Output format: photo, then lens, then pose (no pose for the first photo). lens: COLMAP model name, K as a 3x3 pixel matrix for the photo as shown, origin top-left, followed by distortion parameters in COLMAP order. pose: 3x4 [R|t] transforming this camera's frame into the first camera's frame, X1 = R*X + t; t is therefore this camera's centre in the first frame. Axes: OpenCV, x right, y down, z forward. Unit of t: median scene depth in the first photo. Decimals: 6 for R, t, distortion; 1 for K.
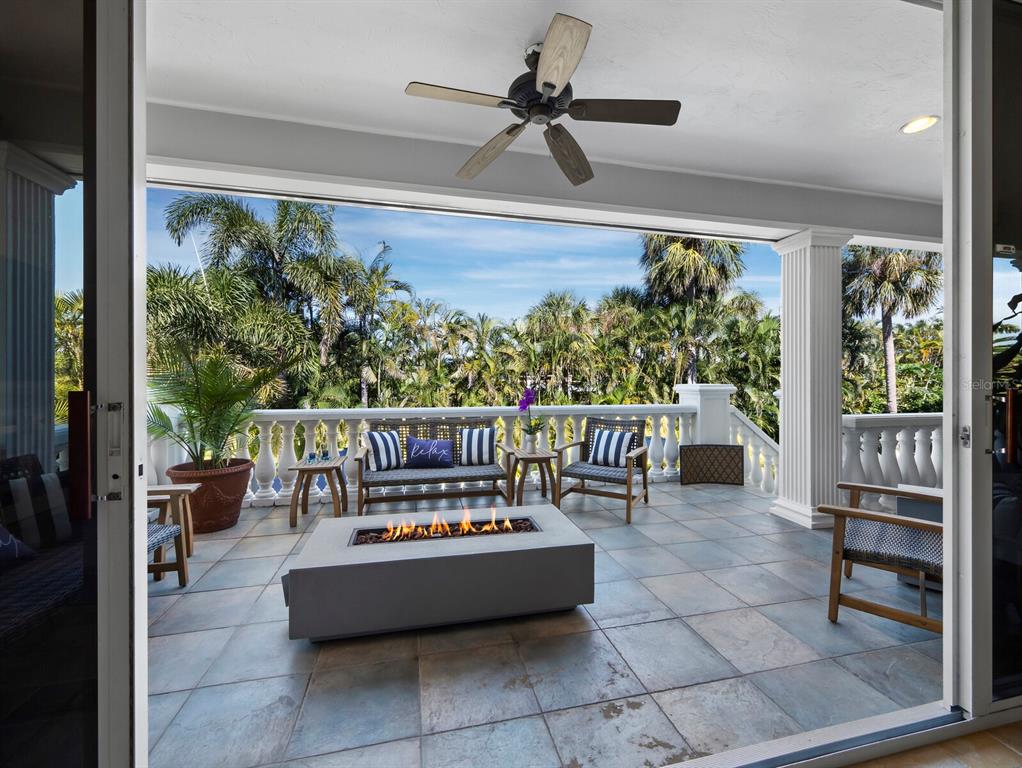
lens RADIAL K [[420.9, 0, 511.0], [0, 420.9, 384.0], [0, 0, 1]] dist [-0.001325, -0.000129]
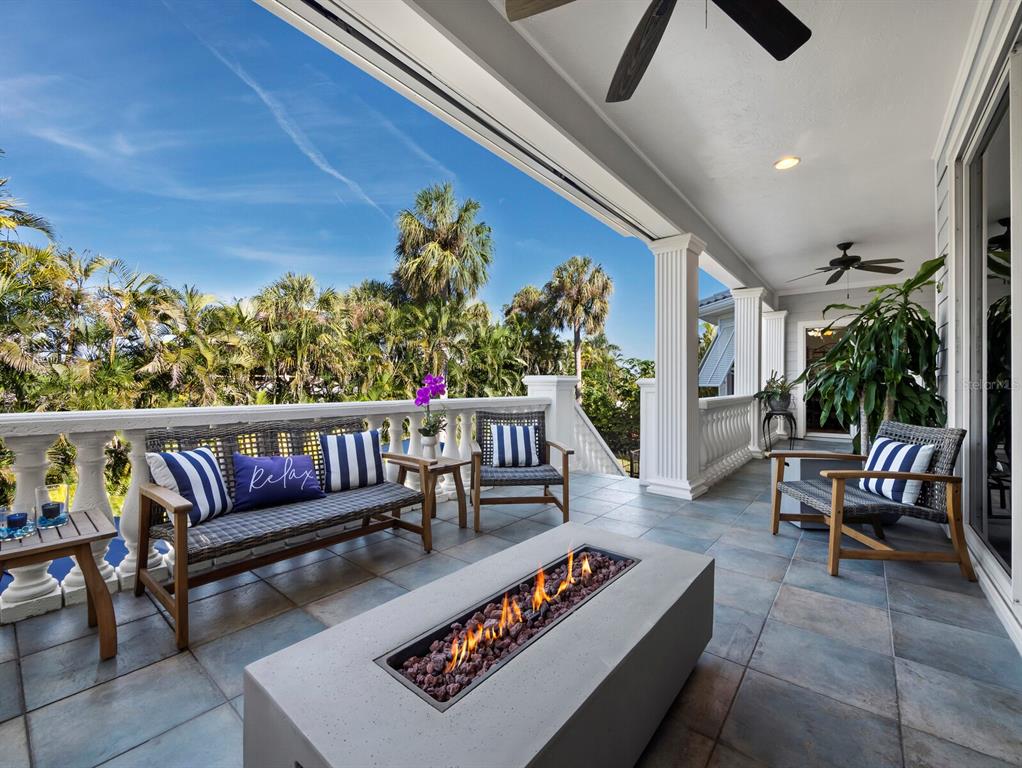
lens RADIAL K [[430.1, 0, 511.0], [0, 430.1, 384.0], [0, 0, 1]] dist [-0.001097, -0.000083]
pose [[0.795953, 0.001671, 0.605357, -0.077782], [0.003003, 0.999973, -0.006710, 0.008826], [-0.605352, 0.007159, 0.795926, 0.081360]]
